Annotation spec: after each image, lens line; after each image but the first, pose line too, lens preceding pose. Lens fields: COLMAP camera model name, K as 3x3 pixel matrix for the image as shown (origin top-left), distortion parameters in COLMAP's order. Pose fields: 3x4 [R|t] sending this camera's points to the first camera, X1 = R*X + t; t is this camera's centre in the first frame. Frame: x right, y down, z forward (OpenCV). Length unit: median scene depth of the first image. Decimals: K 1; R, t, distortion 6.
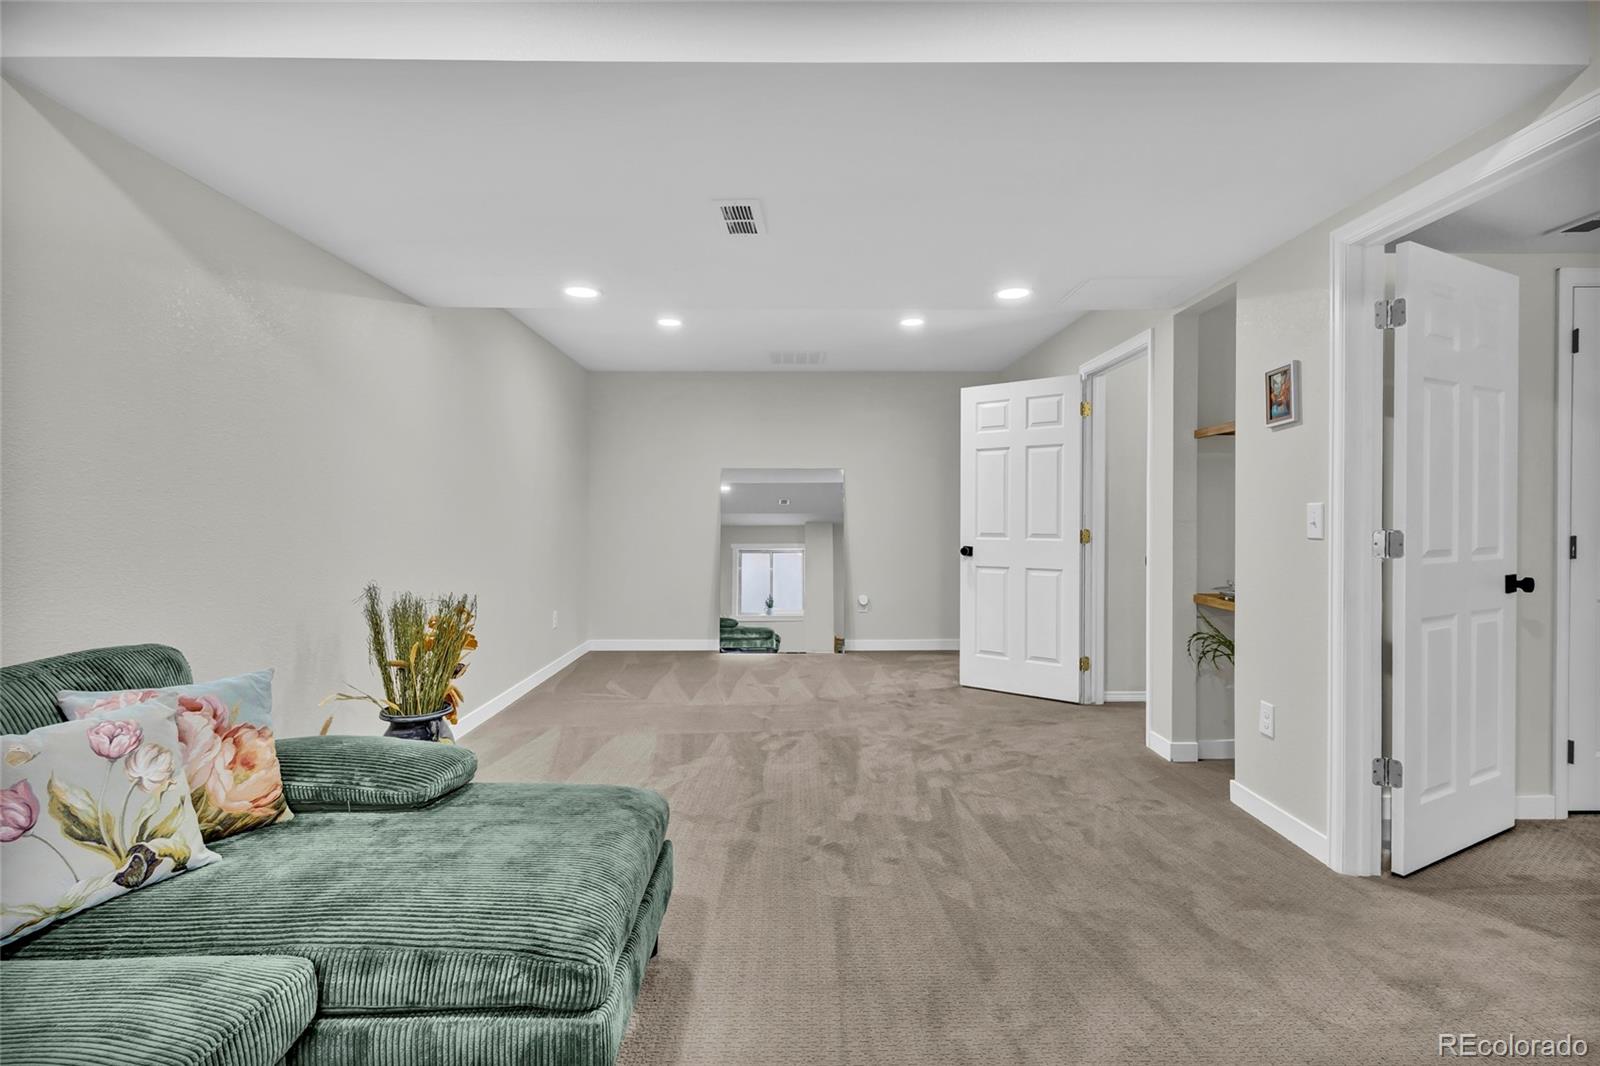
lens RADIAL K [[753.9, 0, 801.0], [0, 753.9, 525.8], [0, 0, 1]] dist [0.000952, 0.000075]
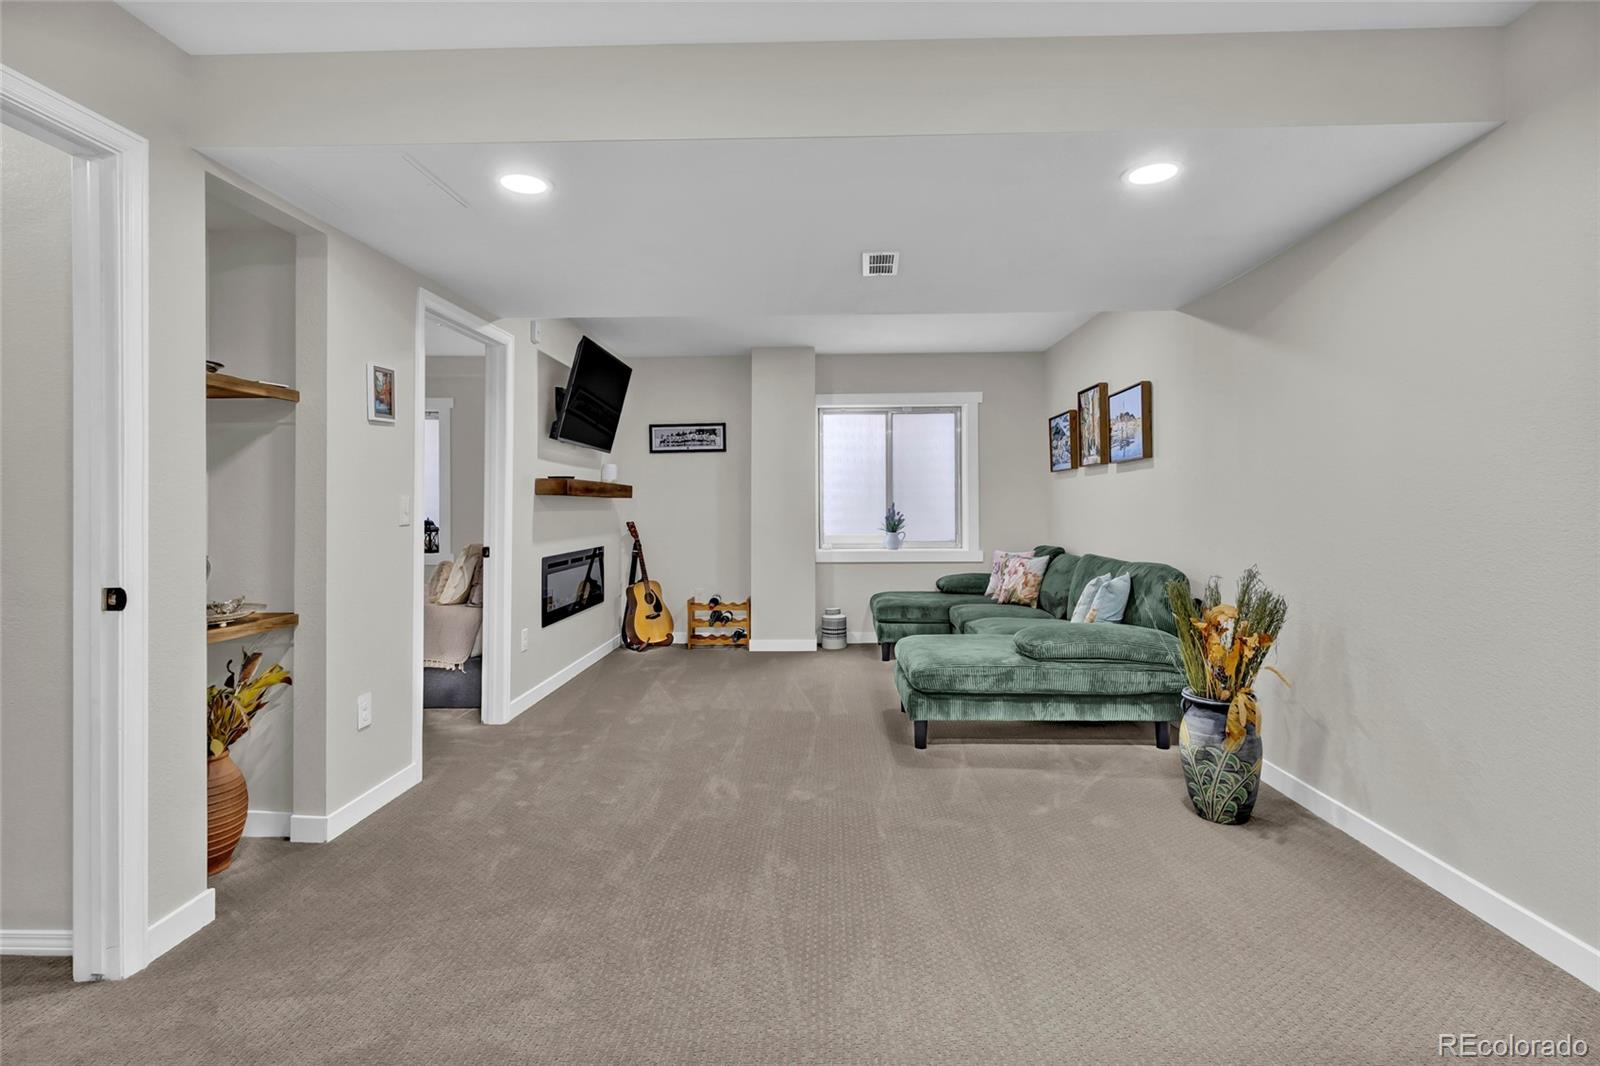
lens RADIAL K [[753.9, 0, 799.4], [0, 753.9, 520.0], [0, 0, 1]] dist [0.000952, 0.000075]
pose [[-0.999463, 0.003712, 0.032542, 0.013183], [0.004469, 0.999721, 0.023210, -0.016474], [-0.032447, 0.023343, -0.999201, 2.070649]]
